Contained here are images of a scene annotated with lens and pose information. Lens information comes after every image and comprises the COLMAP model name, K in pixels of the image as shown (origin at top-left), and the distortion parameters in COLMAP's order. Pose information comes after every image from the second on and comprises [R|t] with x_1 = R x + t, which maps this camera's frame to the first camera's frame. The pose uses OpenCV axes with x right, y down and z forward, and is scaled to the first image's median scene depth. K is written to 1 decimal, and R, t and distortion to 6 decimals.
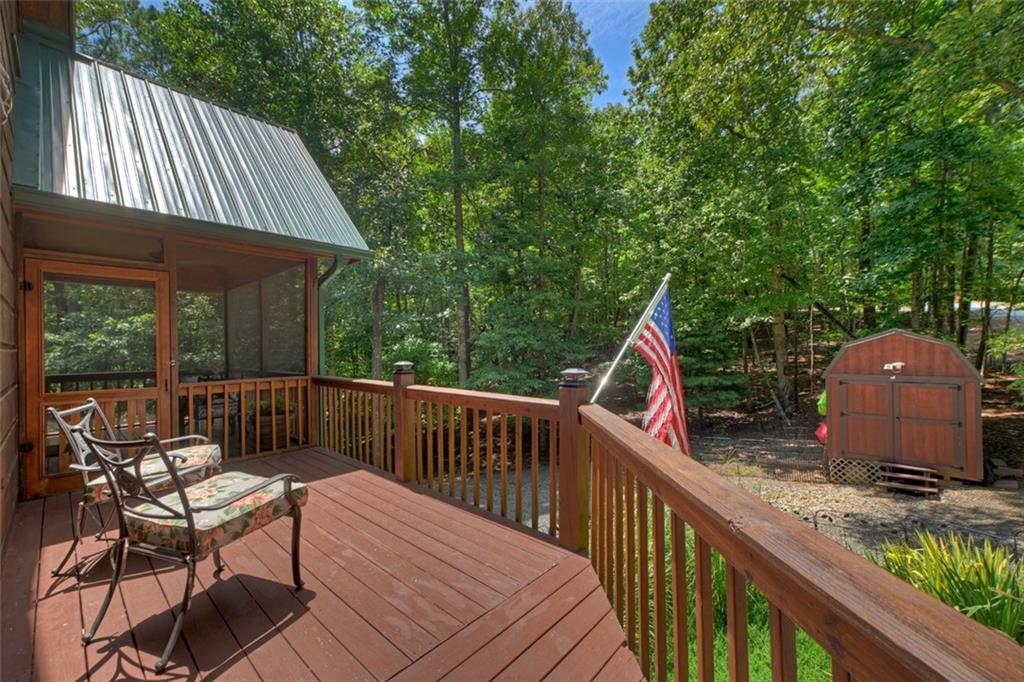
lens RADIAL K [[411.0, 0, 513.3], [0, 411.0, 346.9], [0, 0, 1]] dist [0.011081, -0.000175]
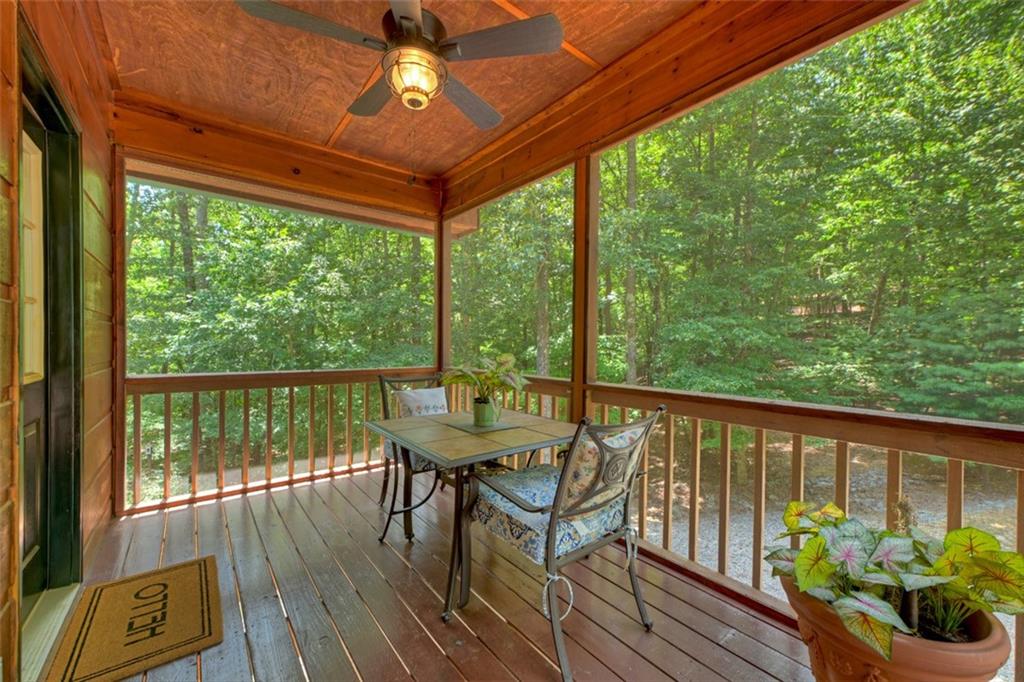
lens RADIAL K [[411.0, 0, 522.1], [0, 411.0, 348.1], [0, 0, 1]] dist [0.011081, -0.000175]
pose [[0.987123, 0.024885, -0.158015, -0.287095], [-0.023603, 0.999672, 0.009984, 0.012759], [0.158212, -0.006126, 0.987386, 0.282422]]
